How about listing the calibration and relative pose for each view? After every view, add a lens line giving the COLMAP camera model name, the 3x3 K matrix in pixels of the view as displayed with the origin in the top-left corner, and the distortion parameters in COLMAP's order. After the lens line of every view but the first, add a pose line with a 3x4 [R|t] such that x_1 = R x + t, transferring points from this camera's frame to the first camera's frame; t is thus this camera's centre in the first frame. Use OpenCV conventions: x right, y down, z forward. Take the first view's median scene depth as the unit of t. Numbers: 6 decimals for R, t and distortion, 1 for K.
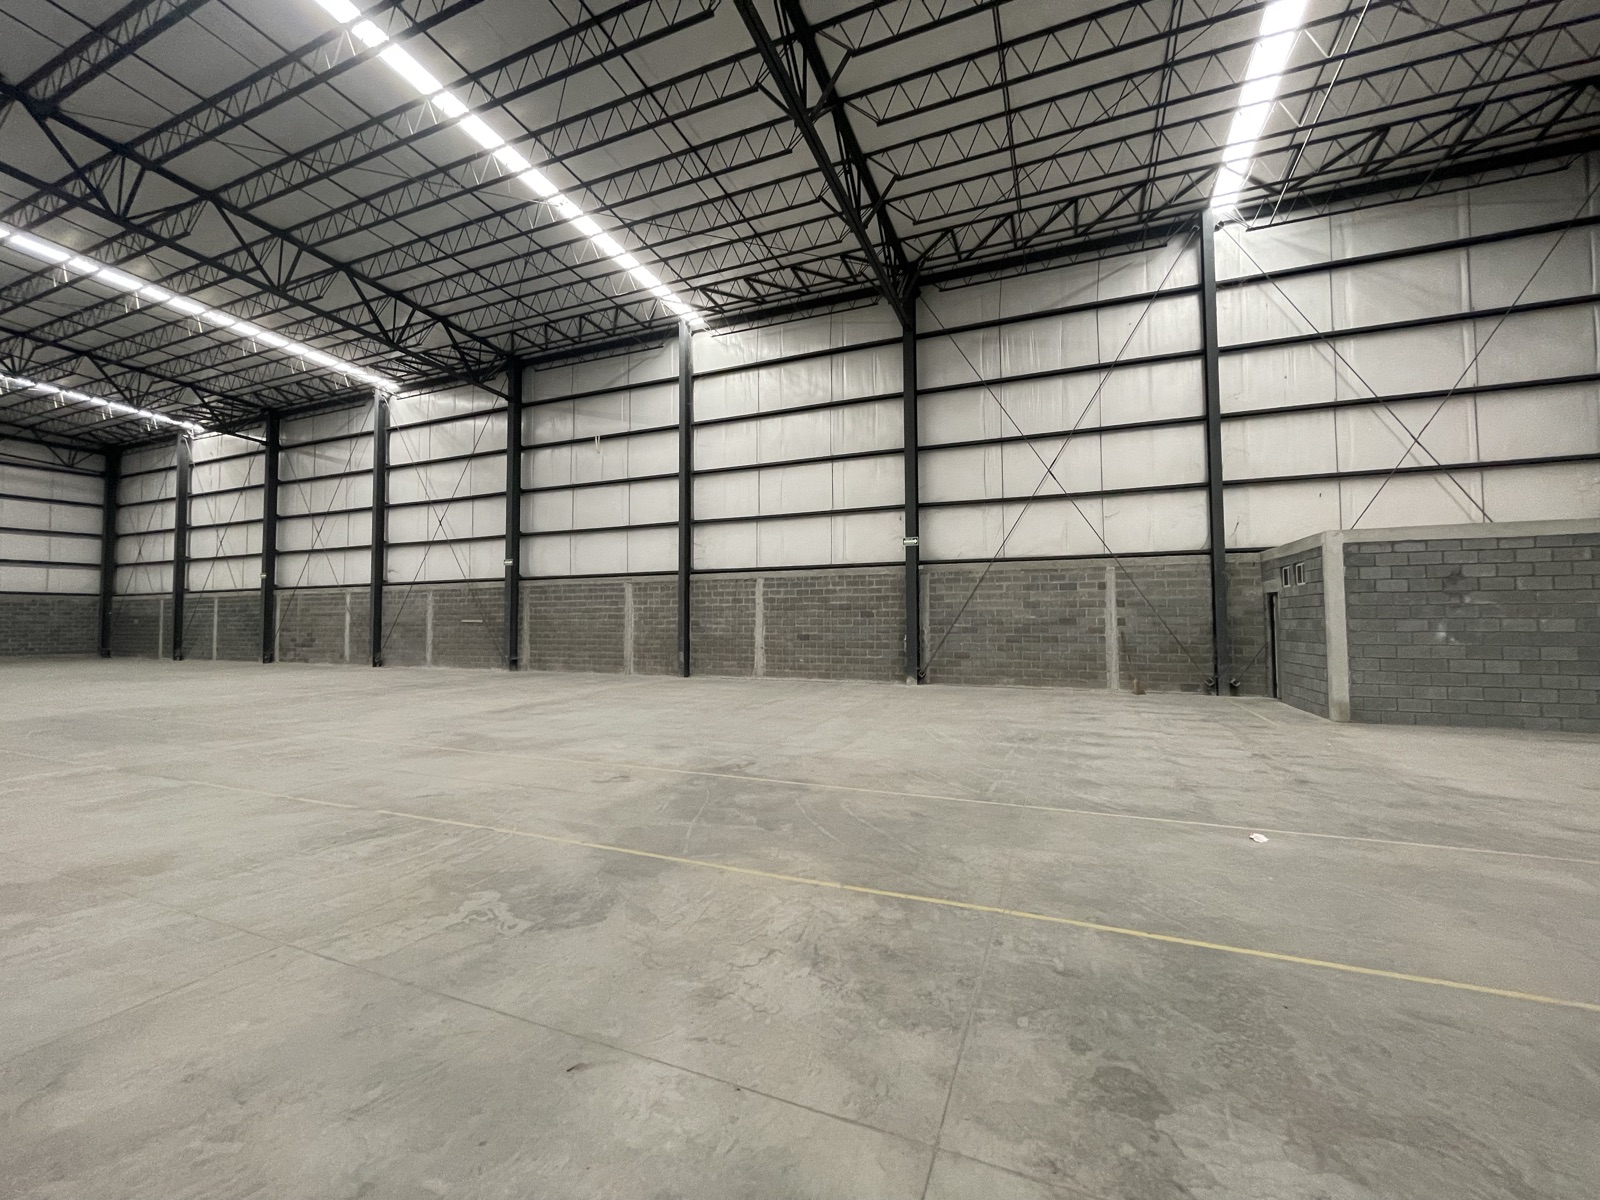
lens RADIAL K [[649.7, 0, 797.9], [0, 649.7, 592.9], [0, 0, 1]] dist [-0.000645, -0.000505]
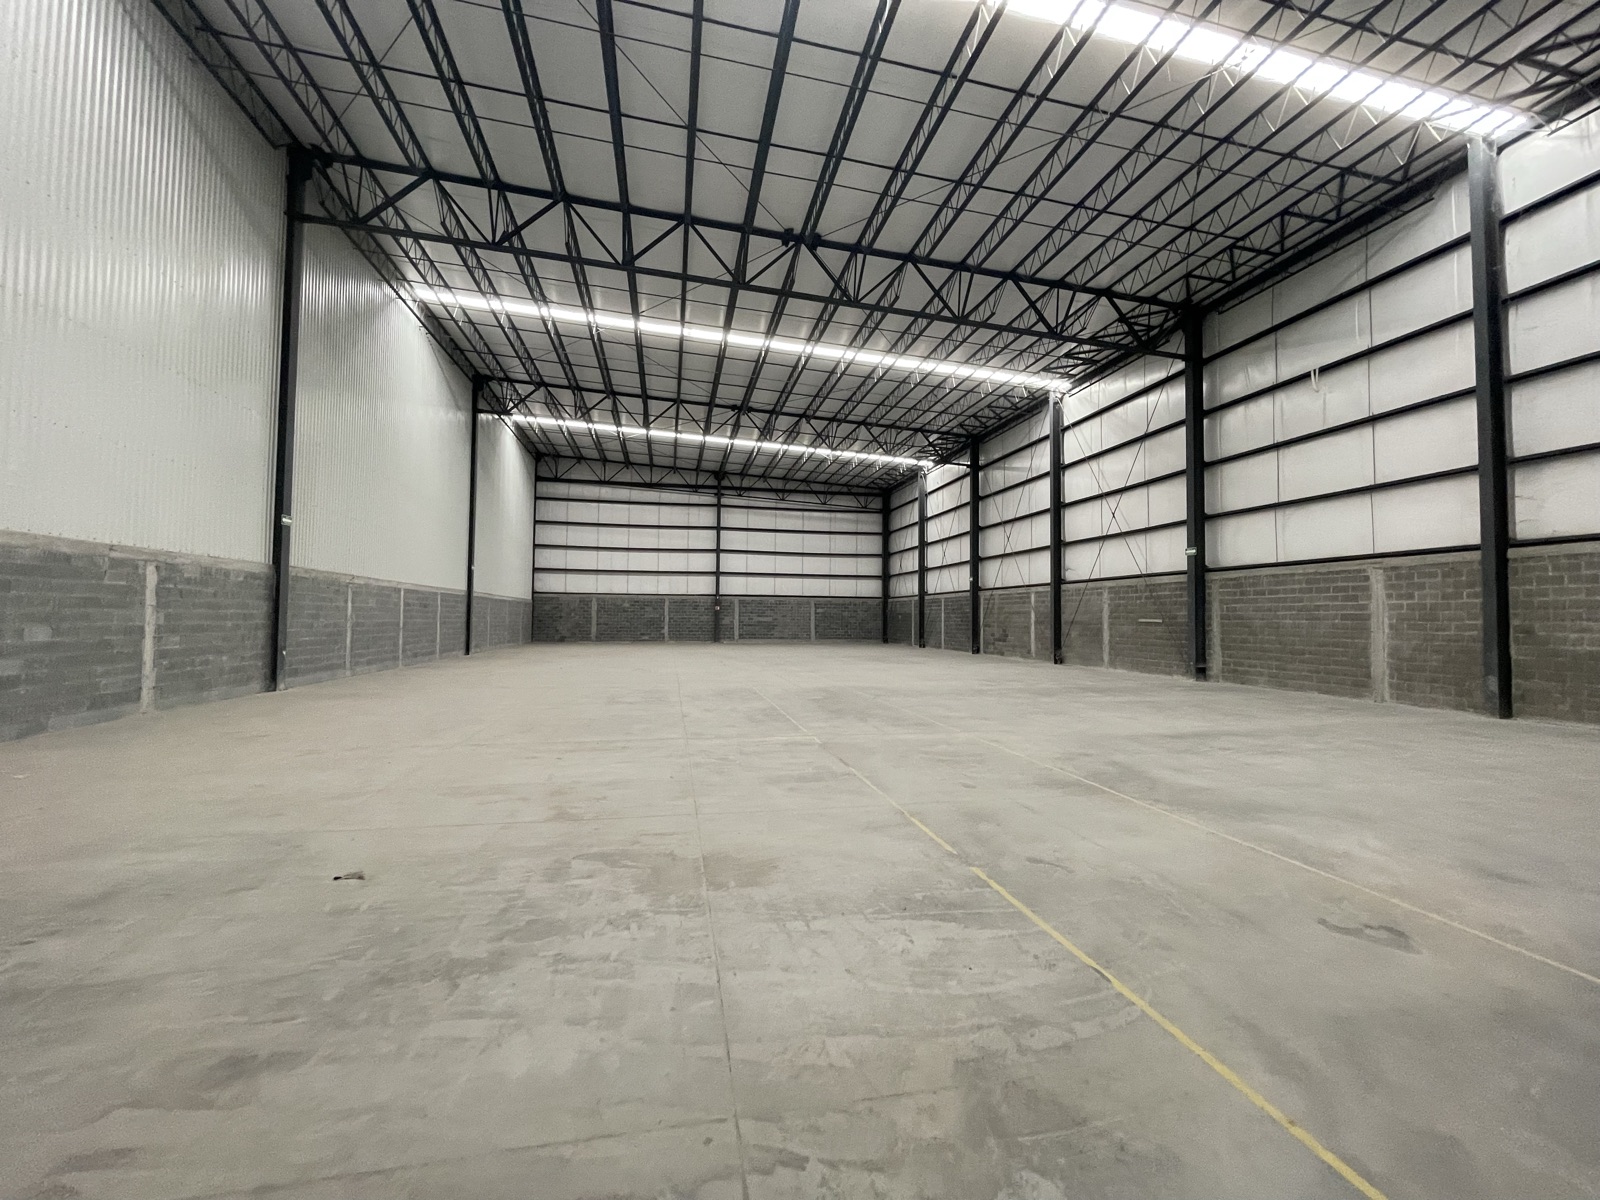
lens RADIAL K [[649.7, 0, 797.9], [0, 649.7, 592.9], [0, 0, 1]] dist [-0.000645, -0.000505]
pose [[0.557816, -0.020726, -0.829706, -0.031284], [0.021887, 0.999708, -0.010258, 0.004103], [0.829676, -0.012438, 0.558107, 0.103907]]
